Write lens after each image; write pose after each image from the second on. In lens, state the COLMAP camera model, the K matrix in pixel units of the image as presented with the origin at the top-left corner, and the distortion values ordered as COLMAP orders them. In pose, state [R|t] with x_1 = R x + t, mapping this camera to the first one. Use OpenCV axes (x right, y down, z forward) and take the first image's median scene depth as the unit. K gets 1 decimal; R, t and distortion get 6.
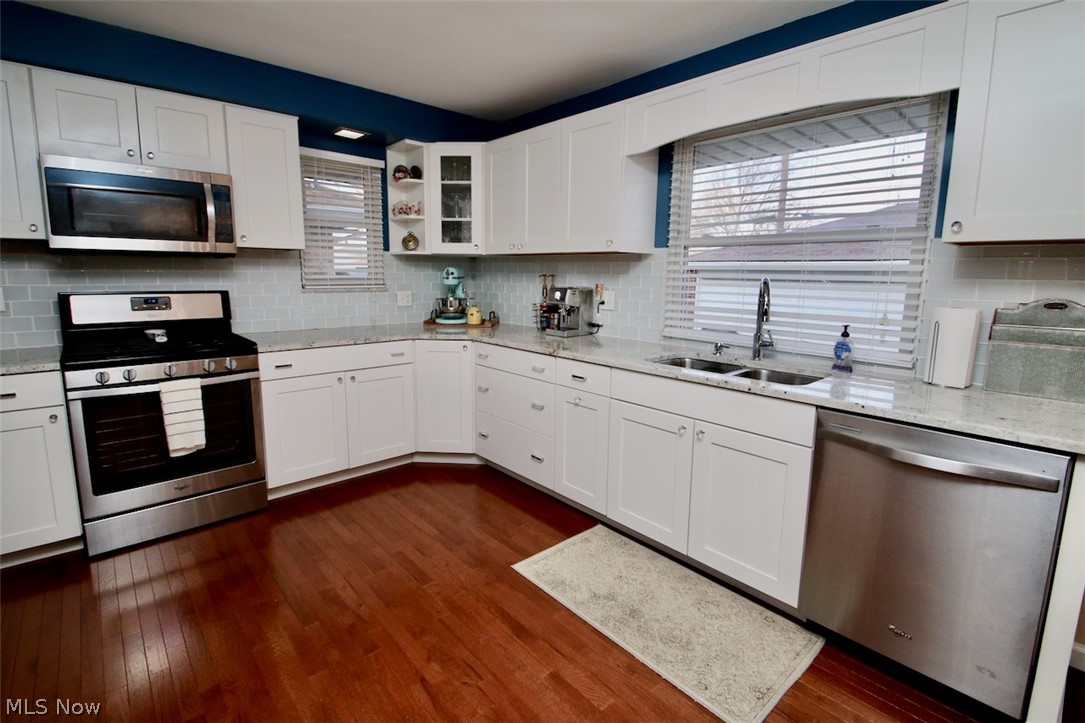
lens RADIAL K [[510.1, 0, 556.6], [0, 510.1, 344.7], [0, 0, 1]] dist [0.004558, 0.000482]
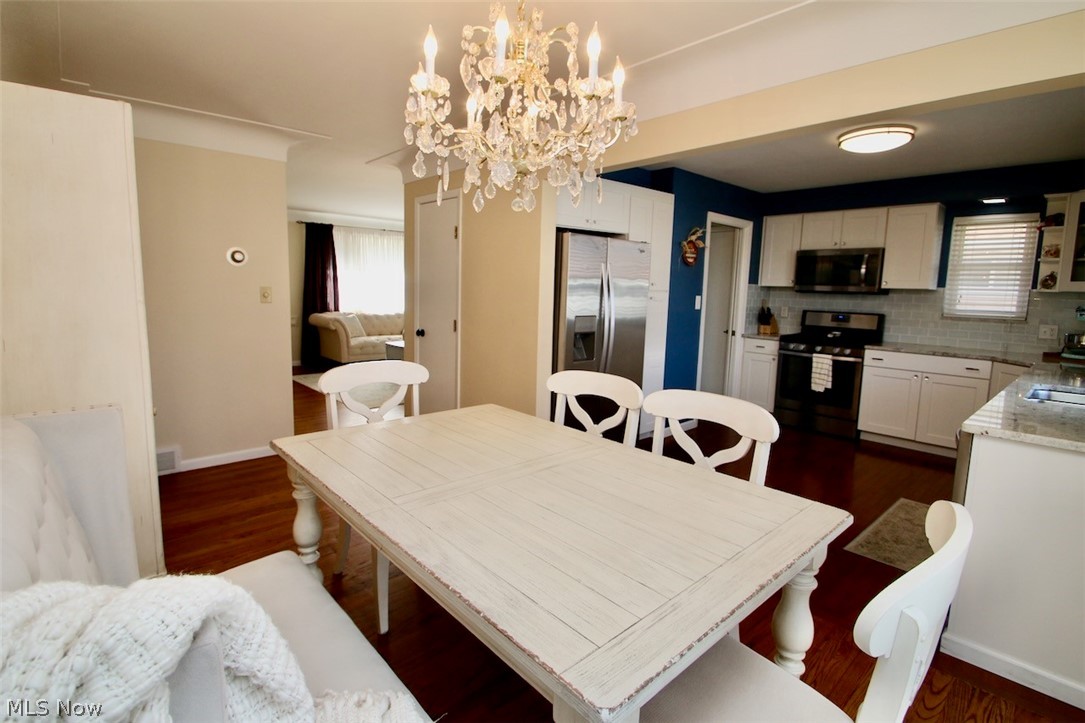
lens RADIAL K [[510.1, 0, 556.6], [0, 510.1, 344.7], [0, 0, 1]] dist [0.004558, 0.000482]
pose [[0.016166, 0.096131, -0.995237, 1.138092], [-0.171983, 0.980800, 0.091943, 0.025313], [0.984967, 0.169677, 0.032388, -0.105142]]
